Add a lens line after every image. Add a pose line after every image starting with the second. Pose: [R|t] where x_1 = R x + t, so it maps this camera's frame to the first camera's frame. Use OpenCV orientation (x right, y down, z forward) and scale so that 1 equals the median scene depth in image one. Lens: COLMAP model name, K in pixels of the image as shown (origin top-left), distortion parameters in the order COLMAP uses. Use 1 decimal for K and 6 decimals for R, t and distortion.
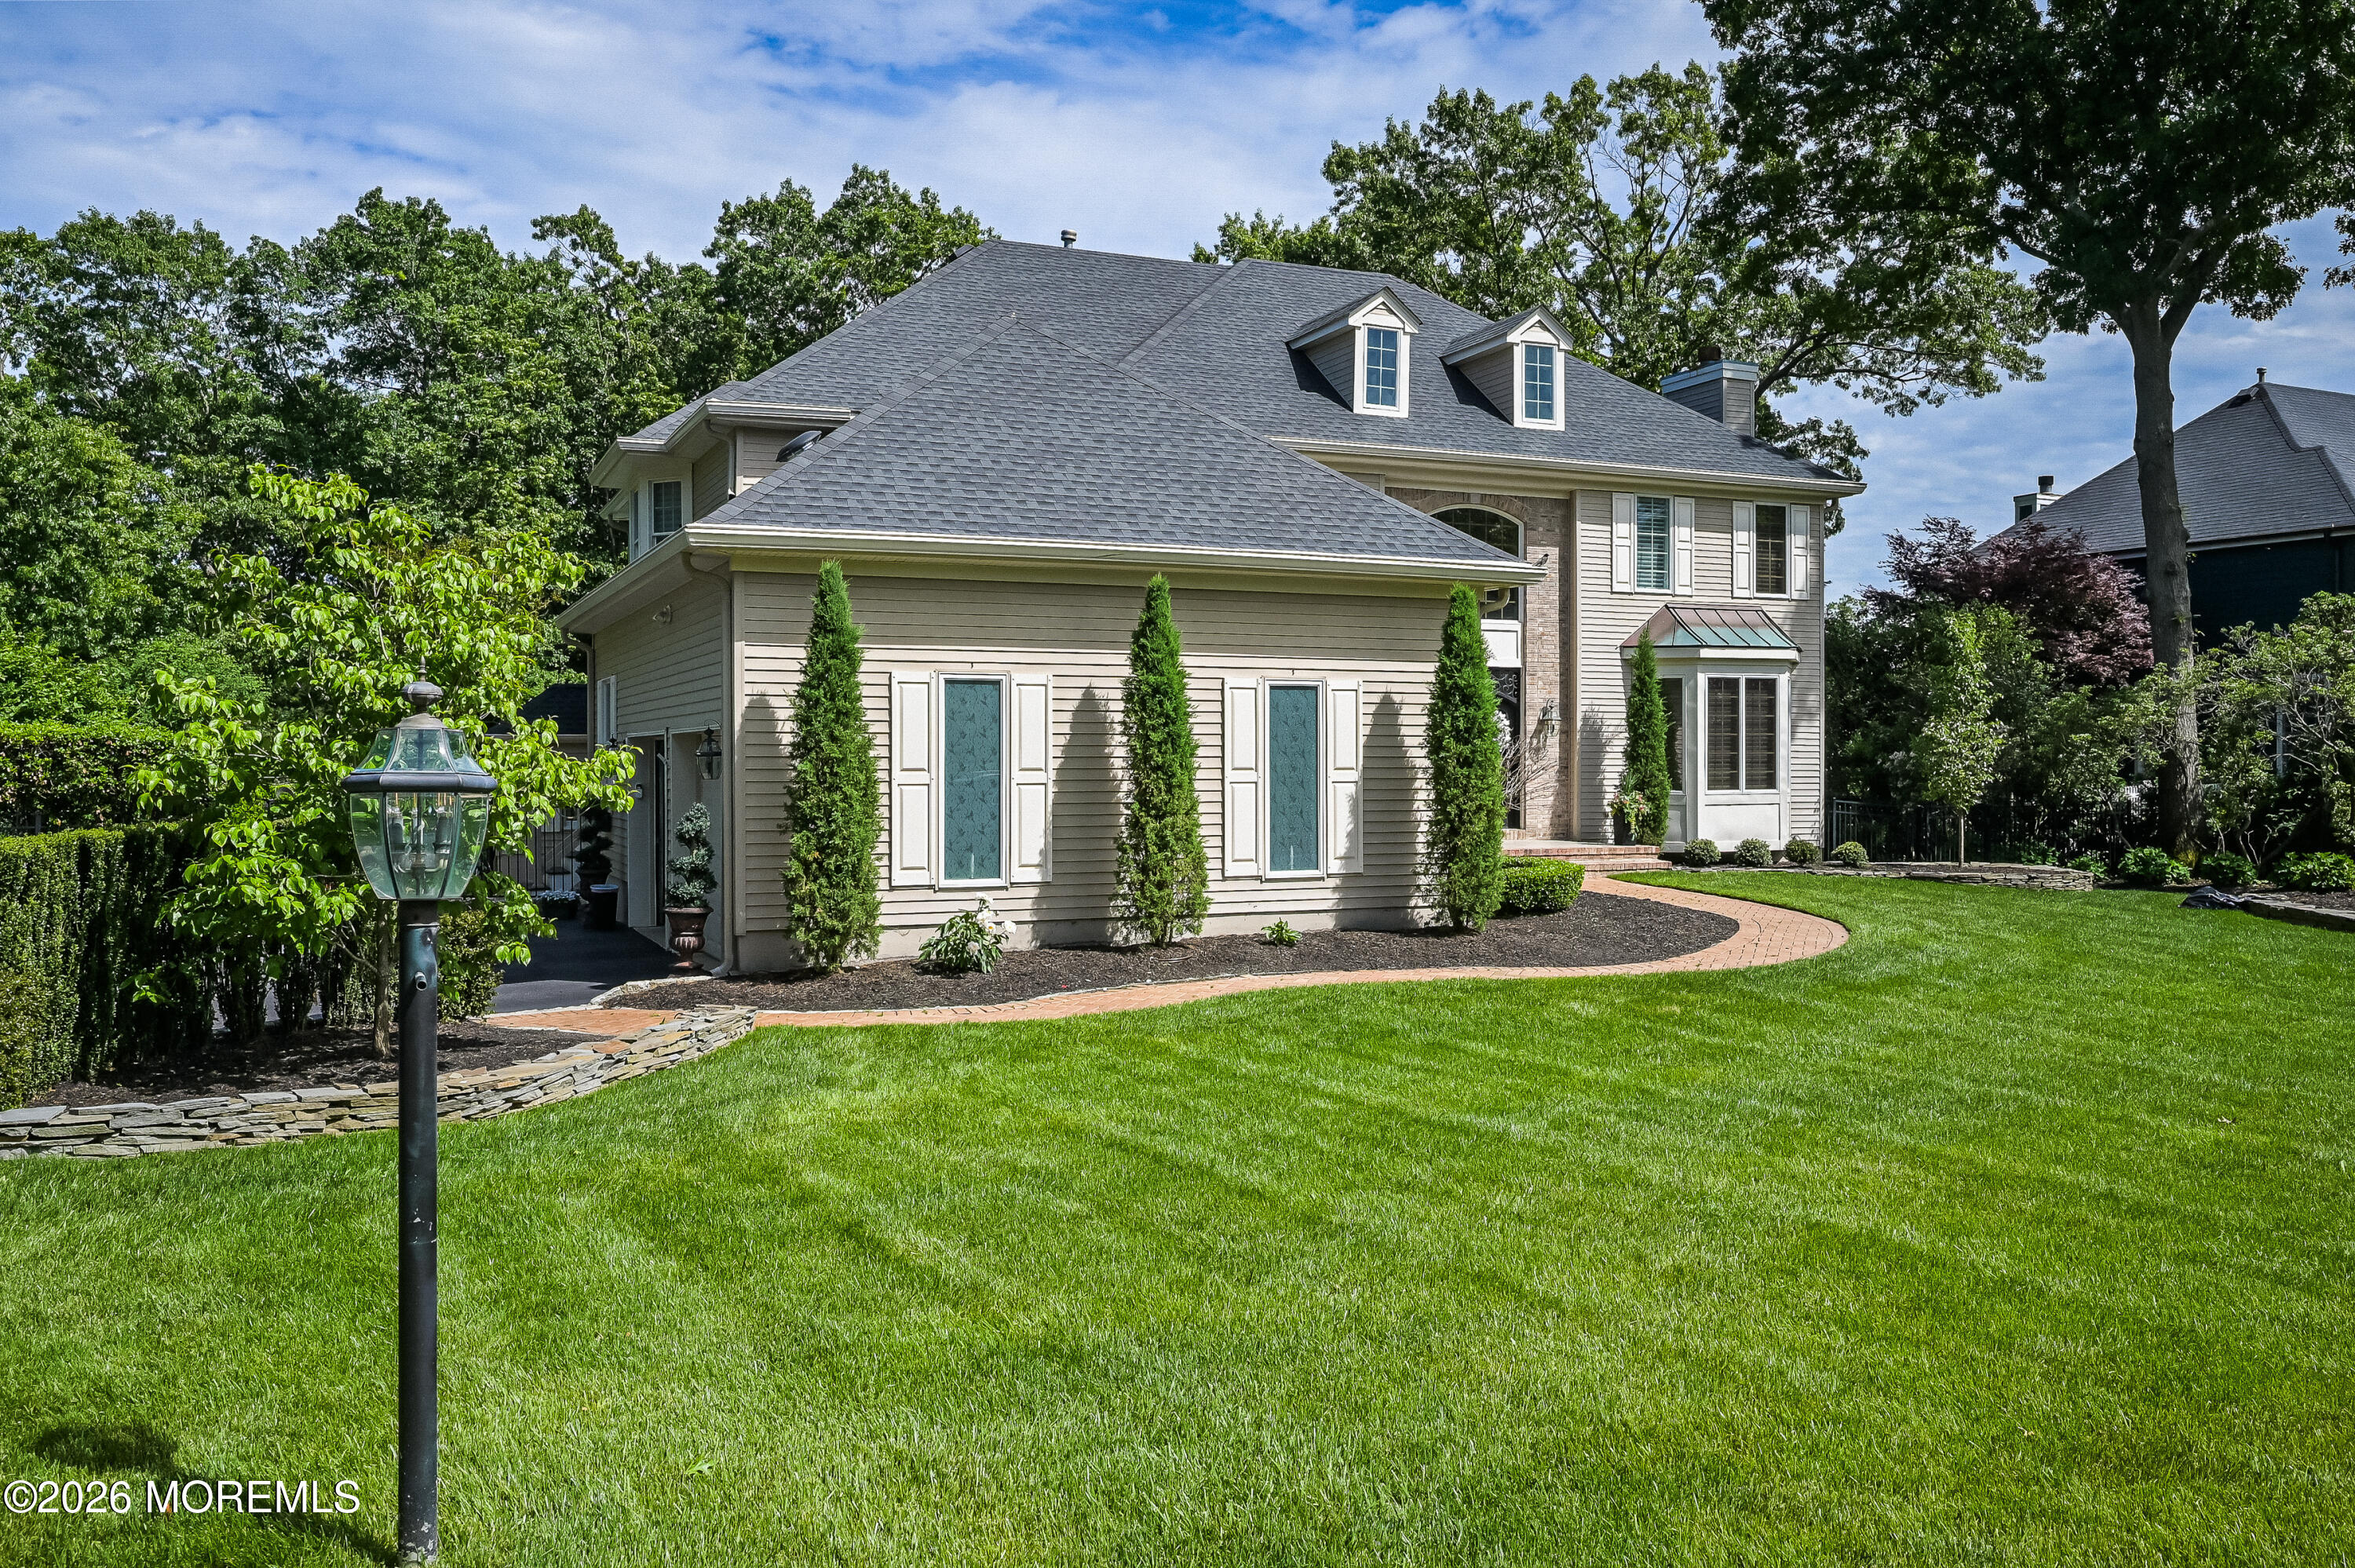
lens RADIAL K [[1767.0, 0, 1168.8], [0, 1767.0, 786.9], [0, 0, 1]] dist [-0.014960, -0.002070]
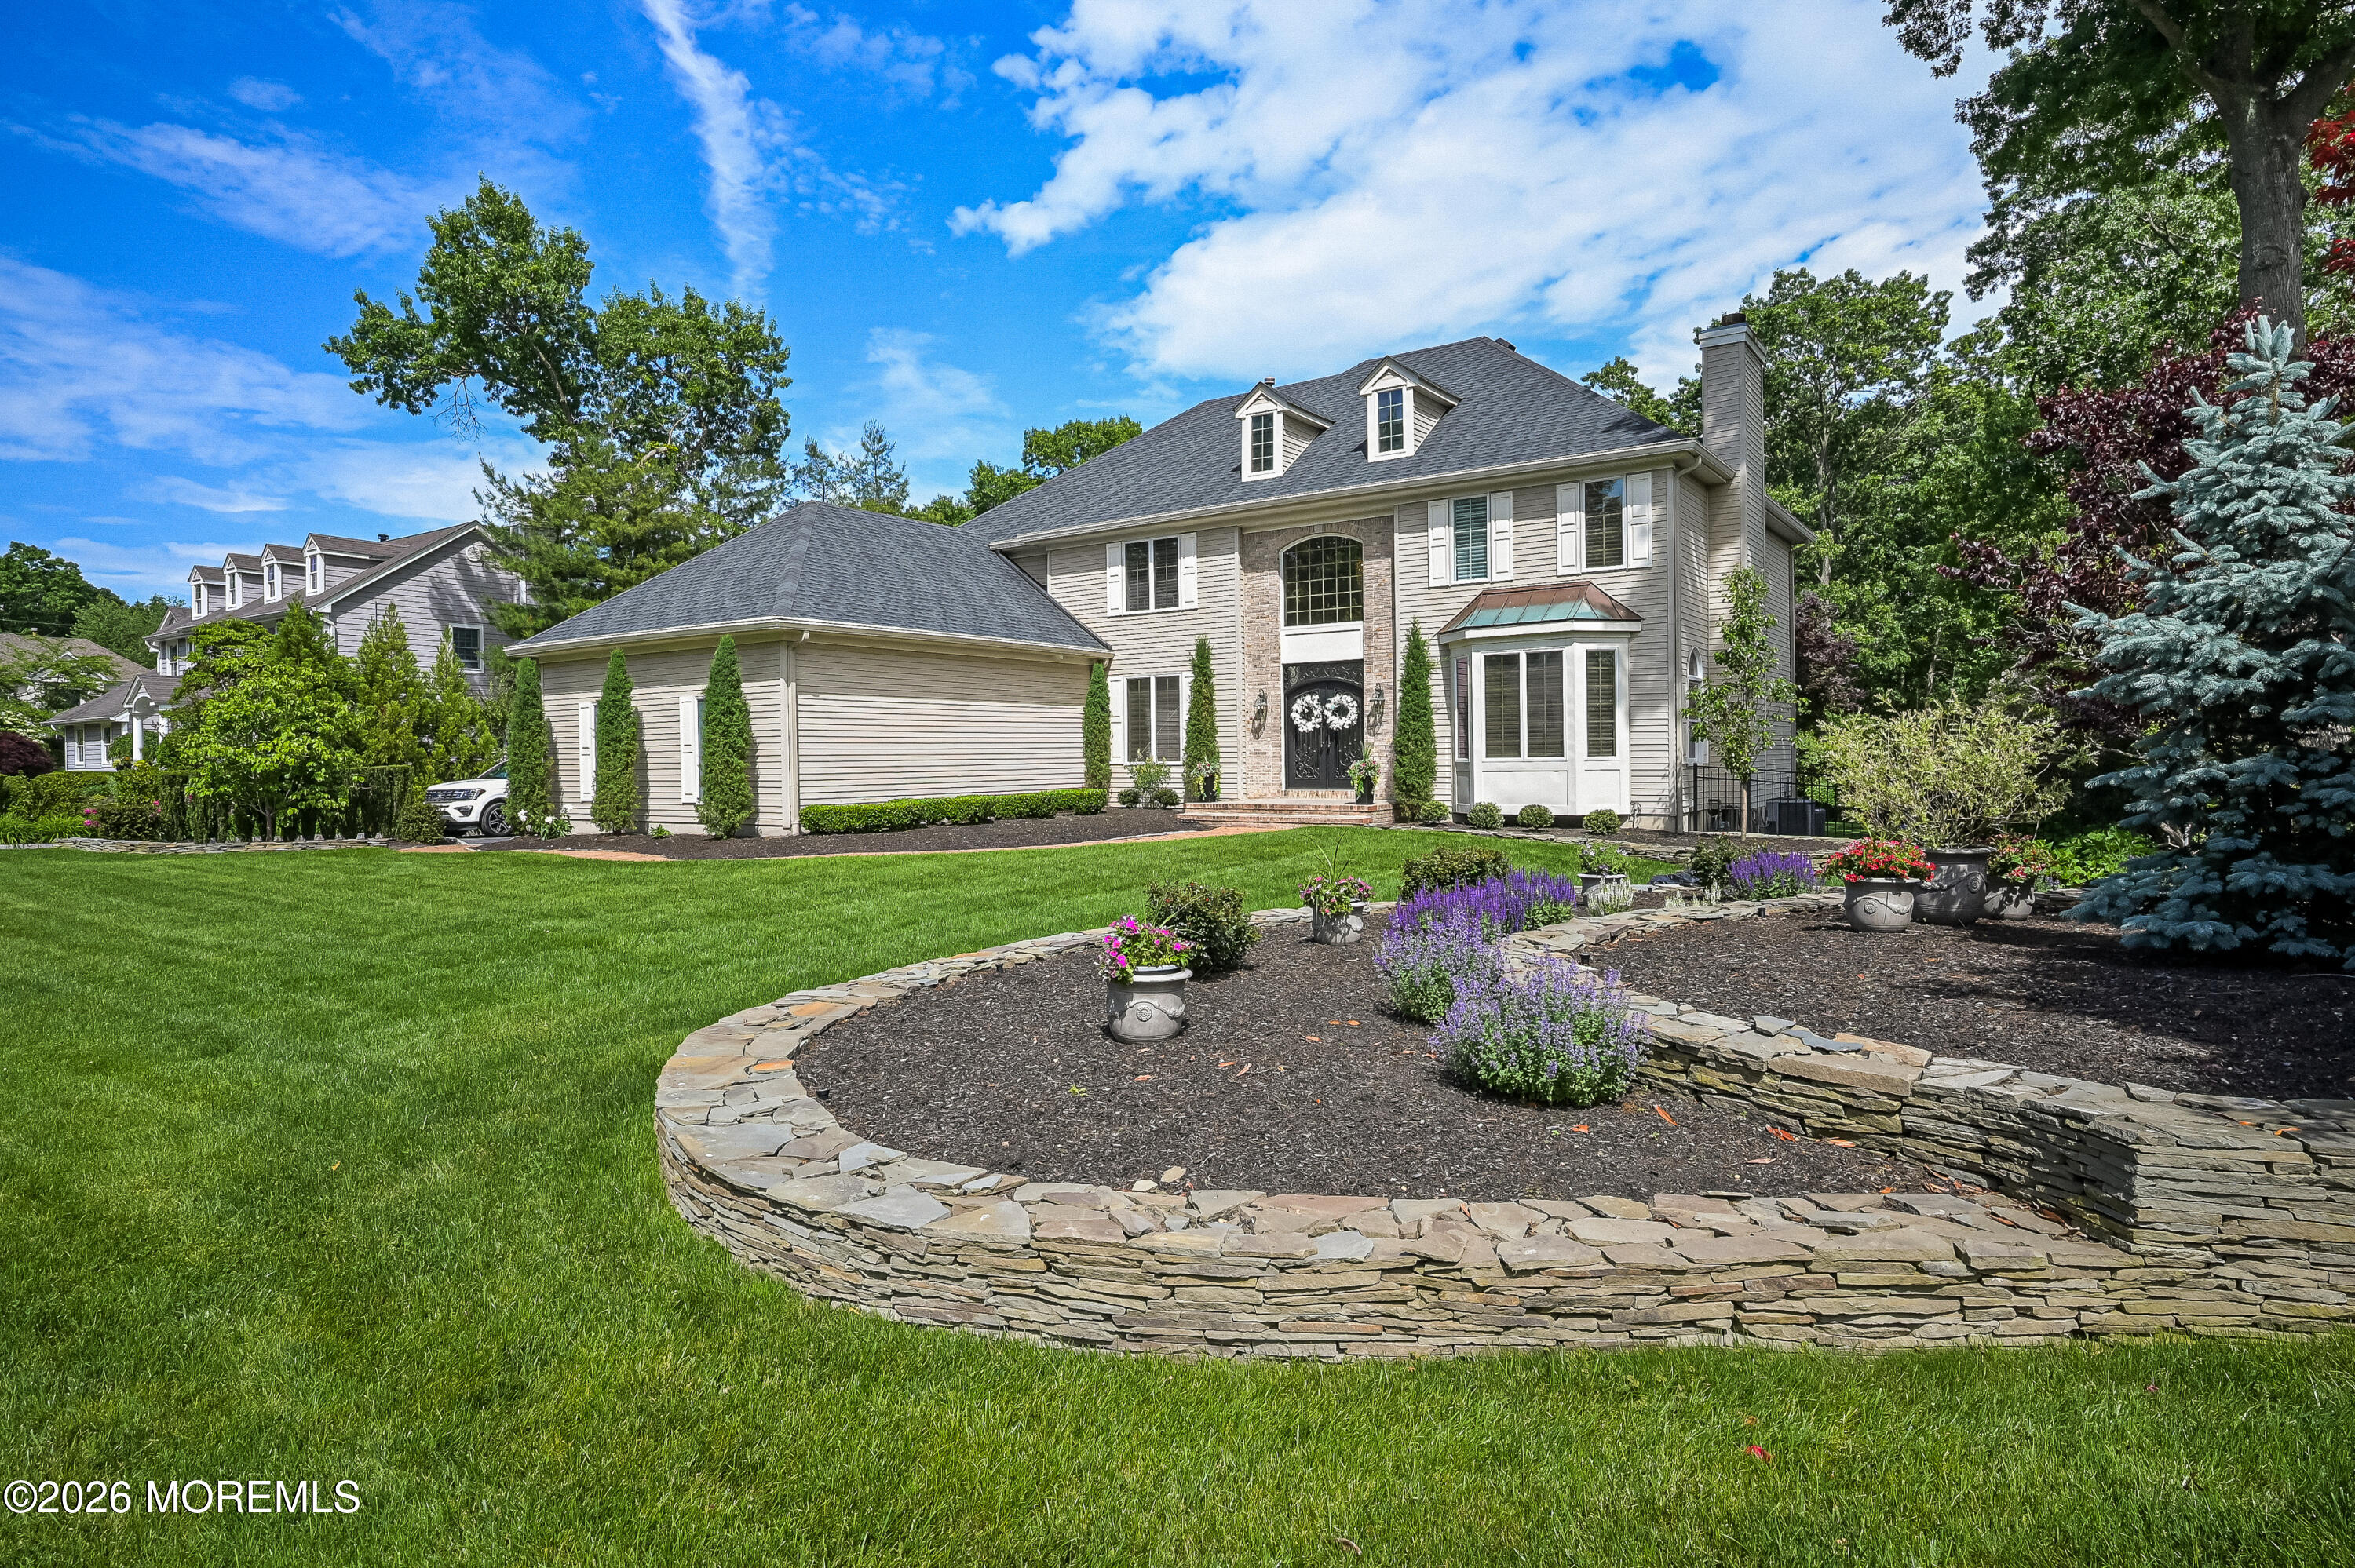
lens RADIAL K [[1321.1, 0, 1192.8], [0, 1321.1, 767.7], [0, 0, 1]] dist [0.014844, -0.000537]
pose [[0.546307, 0.001694, -0.837583, 0.899422], [0.000381, 0.999997, 0.002270, 0.006096], [0.837585, -0.001559, 0.546305, 0.395168]]
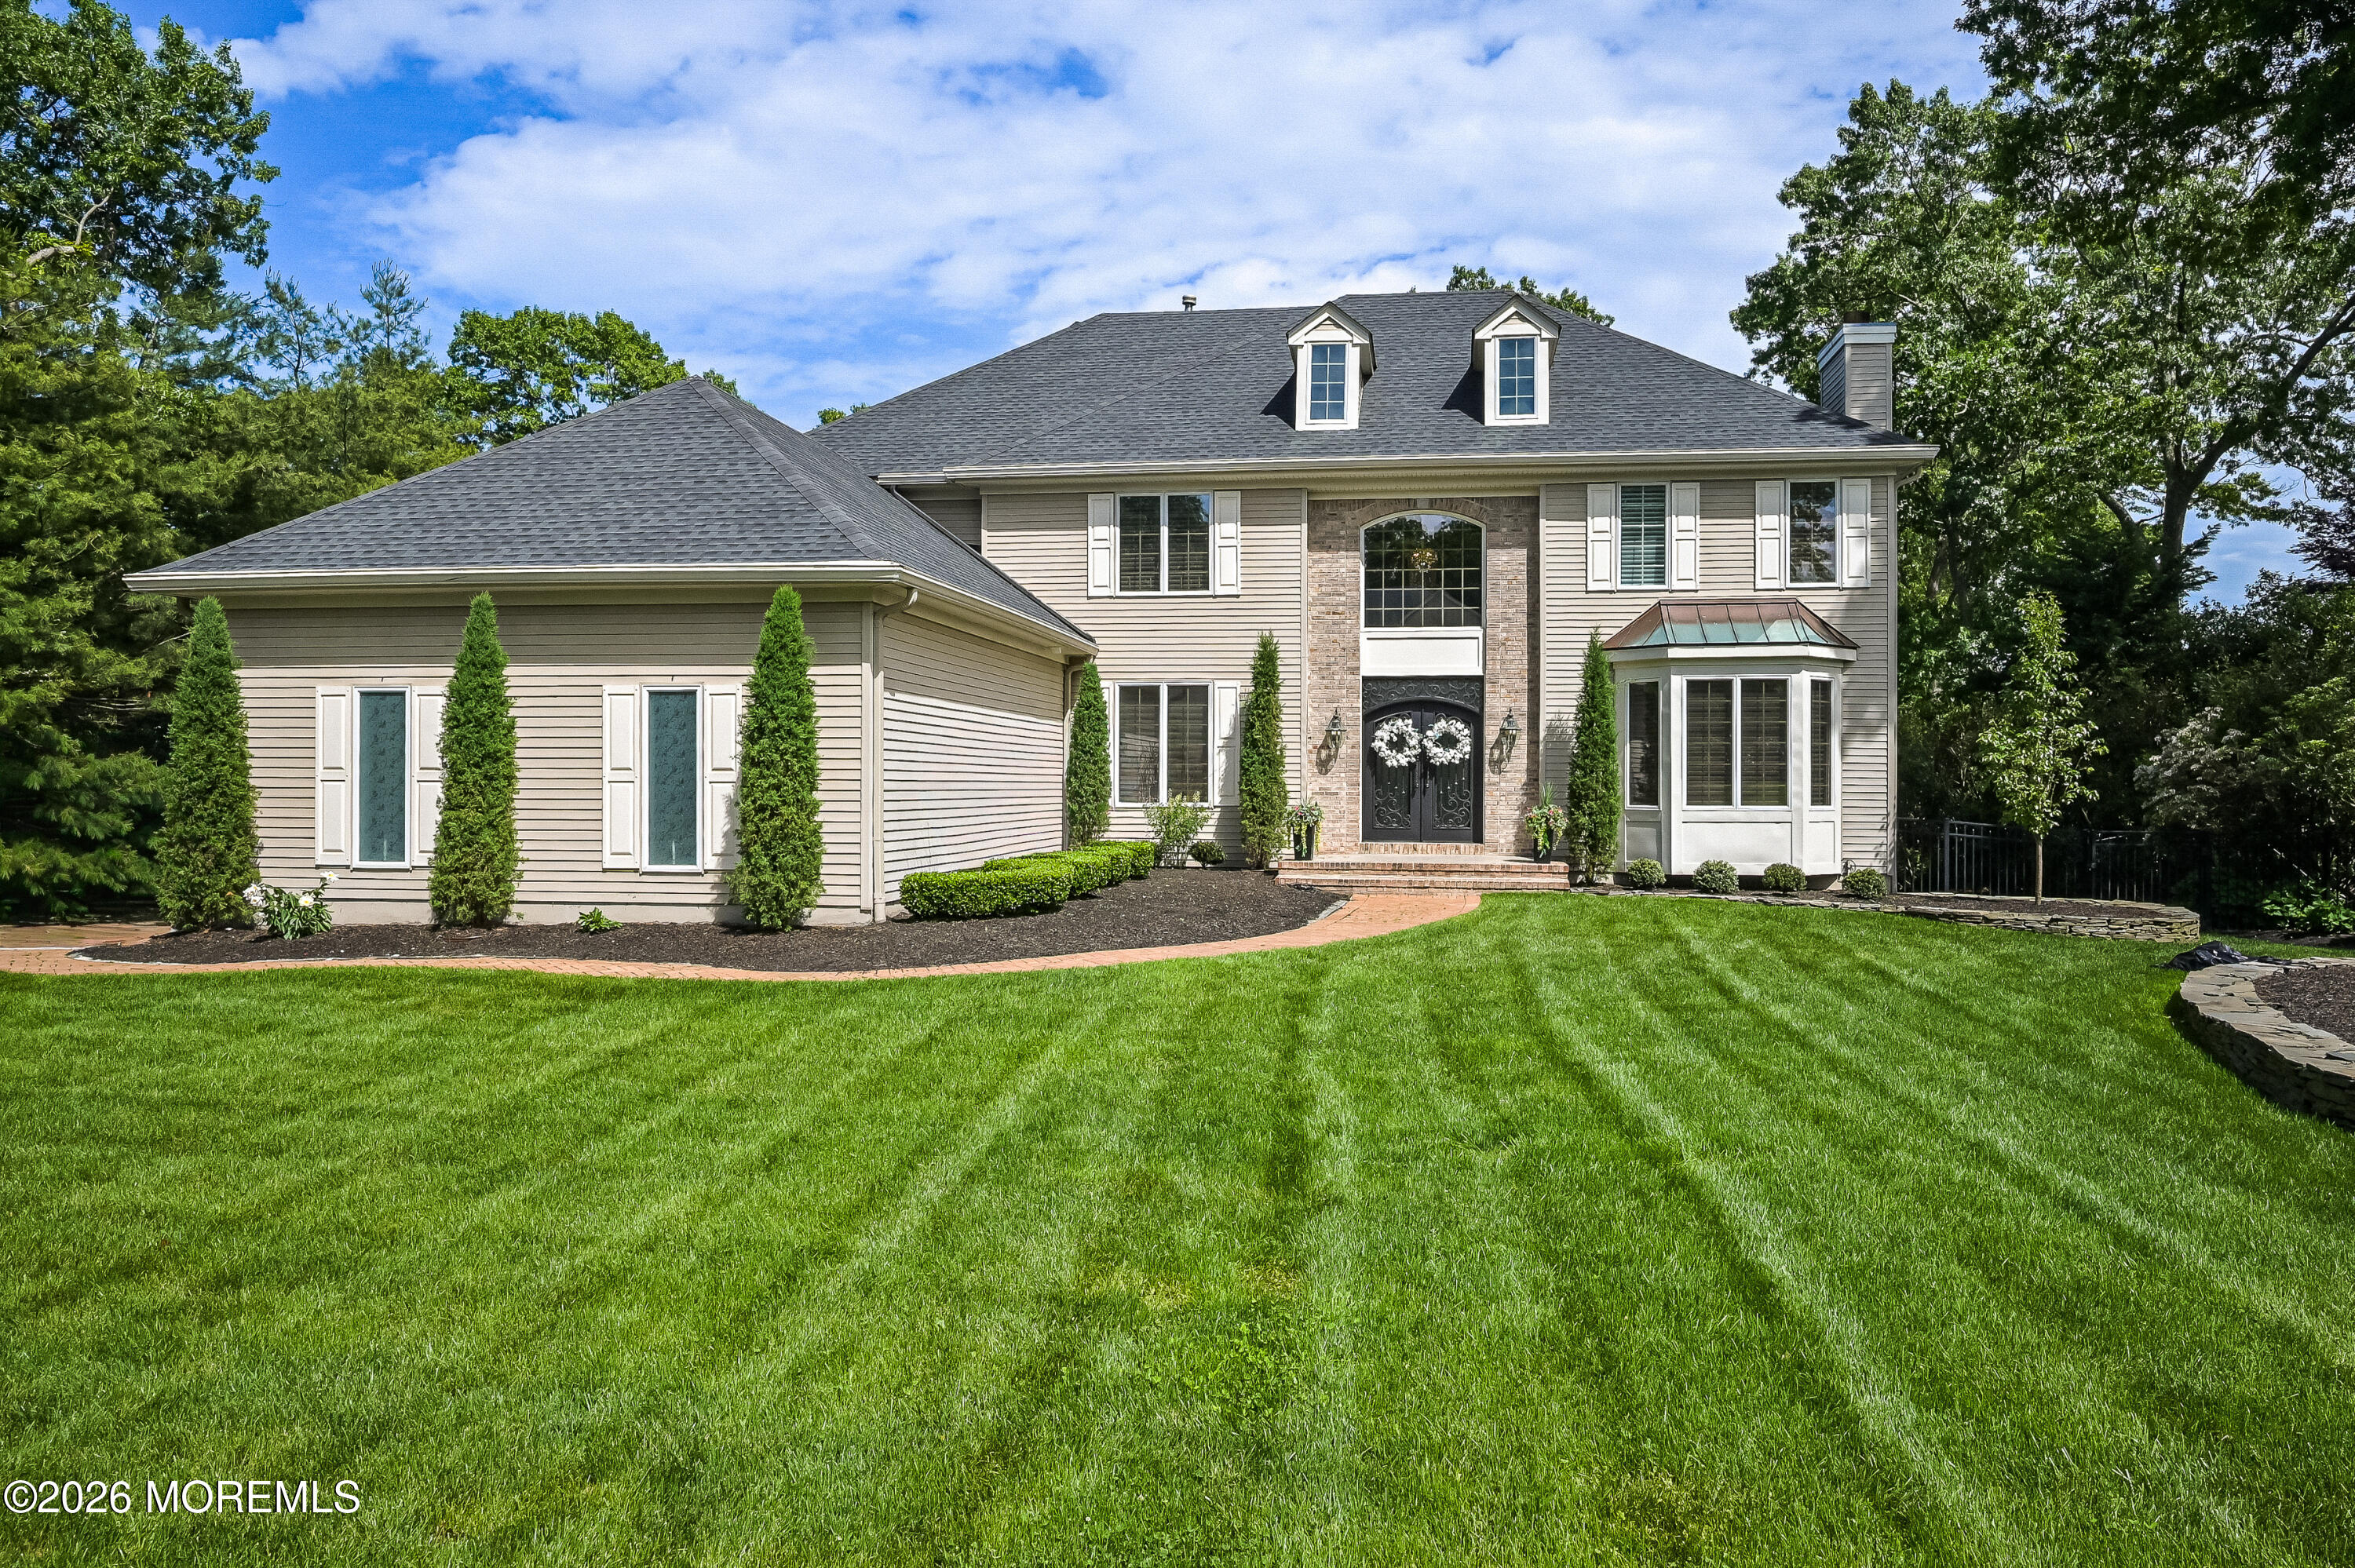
lens RADIAL K [[1477.6, 0, 1251.7], [0, 1477.6, 797.1], [0, 0, 1]] dist [-0.017243, -0.002901]
pose [[0.870859, 0.009510, -0.491441, 0.482454], [-0.012654, 0.999915, -0.003074, 0.002731], [0.491370, 0.008895, 0.870906, 0.237324]]
